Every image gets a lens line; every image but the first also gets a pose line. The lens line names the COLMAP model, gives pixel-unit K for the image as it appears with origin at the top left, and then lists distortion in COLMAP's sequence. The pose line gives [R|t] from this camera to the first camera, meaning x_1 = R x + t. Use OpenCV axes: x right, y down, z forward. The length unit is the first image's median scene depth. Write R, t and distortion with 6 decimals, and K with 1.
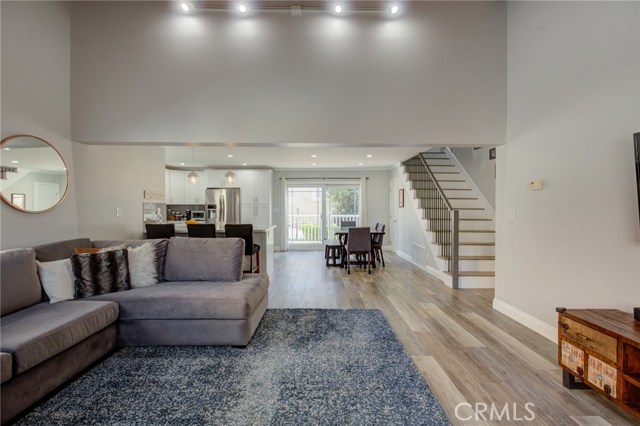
lens RADIAL K [[289.0, 0, 318.4], [0, 289.0, 209.0], [0, 0, 1]] dist [-0.001868, 0.000354]
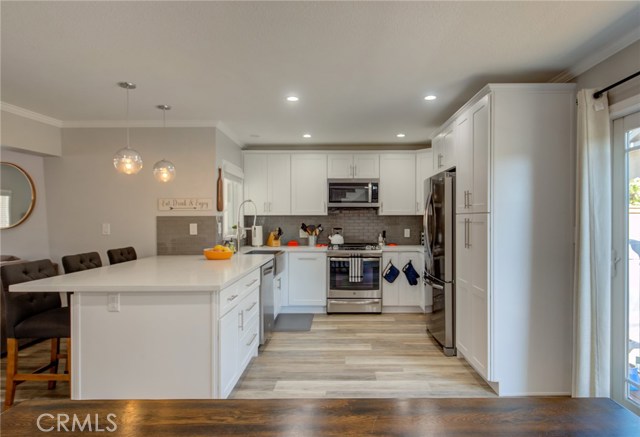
lens RADIAL K [[377.1, 0, 338.6], [0, 377.1, 221.1], [0, 0, 1]] dist [0.001339, 0.000205]
pose [[-0.006246, 0.010835, -0.999922, 0.335764], [0.000184, 0.999941, 0.010834, -0.021156], [0.999980, -0.000116, -0.006247, 1.519568]]
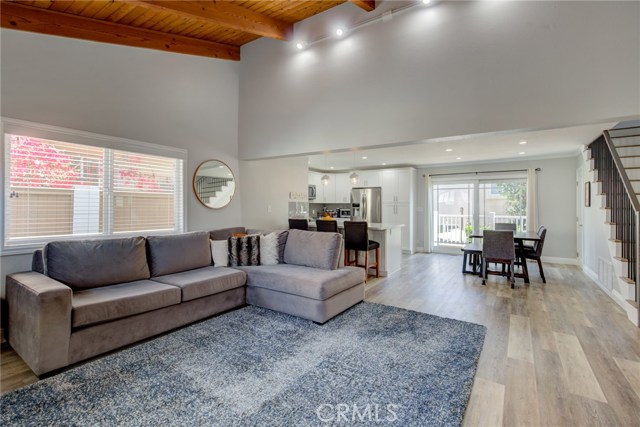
lens RADIAL K [[297.0, 0, 313.9], [0, 297.0, 203.5], [0, 0, 1]] dist [-0.001041, 0.000203]
pose [[0.824304, -0.000566, -0.566147, 0.232464], [-0.007102, 0.999910, -0.011340, -0.001239], [0.566103, 0.013369, 0.824226, -0.013649]]
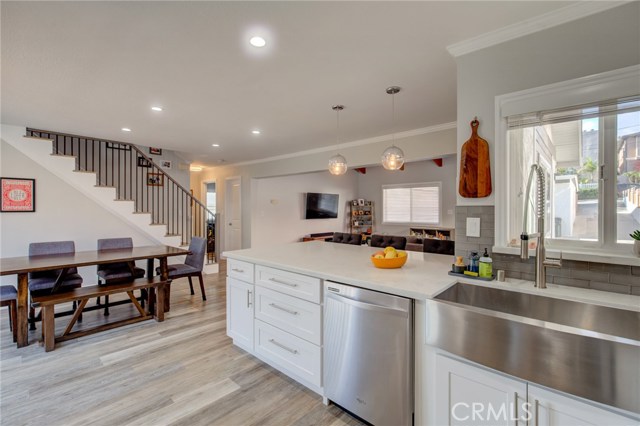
lens RADIAL K [[289.0, 0, 318.4], [0, 289.0, 209.0], [0, 0, 1]] dist [-0.001868, 0.000354]
pose [[-0.731920, -0.001165, 0.681389, -0.782696], [0.002981, 0.999983, 0.004912, -0.021654], [-0.681384, 0.005626, -0.731905, 1.668253]]
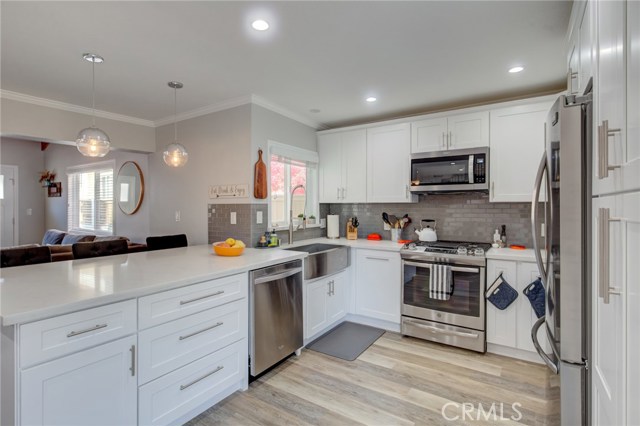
lens RADIAL K [[315.0, 0, 317.9], [0, 315.0, 207.8], [0, 0, 1]] dist [0.003723, -0.001376]
pose [[-0.560659, 0.007471, -0.828013, -0.125991], [0.001043, 0.999965, 0.008316, -0.020667], [0.828046, 0.003798, -0.560647, 1.723053]]
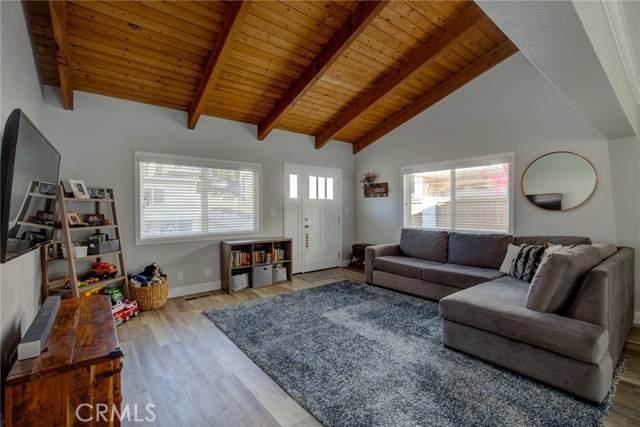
lens RADIAL K [[286.1, 0, 320.0], [0, 286.1, 213.5], [0, 0, 1]] dist [0.000087, 0.000160]
pose [[-0.777928, 0.014653, -0.628183, 0.407081], [0.007208, 0.999870, 0.014396, -0.003406], [0.628312, 0.006671, -0.777933, 0.857805]]
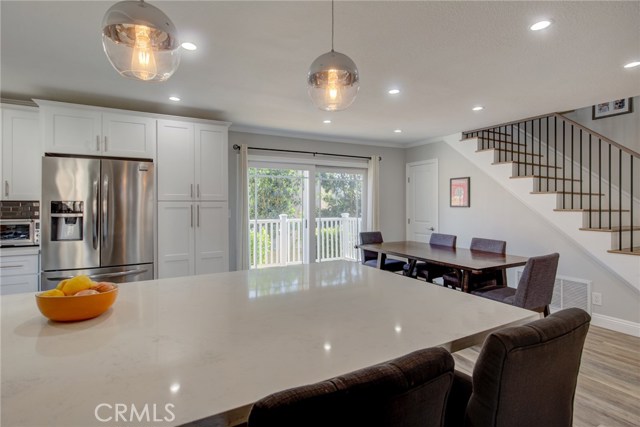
lens RADIAL K [[318.2, 0, 318.2], [0, 318.2, 204.7], [0, 0, 1]] dist [0.005272, -0.000319]
pose [[0.883845, -0.000160, 0.467780, -0.485131], [0.001454, 0.999996, -0.002404, -0.016534], [-0.467778, 0.002805, 0.883842, 0.894056]]
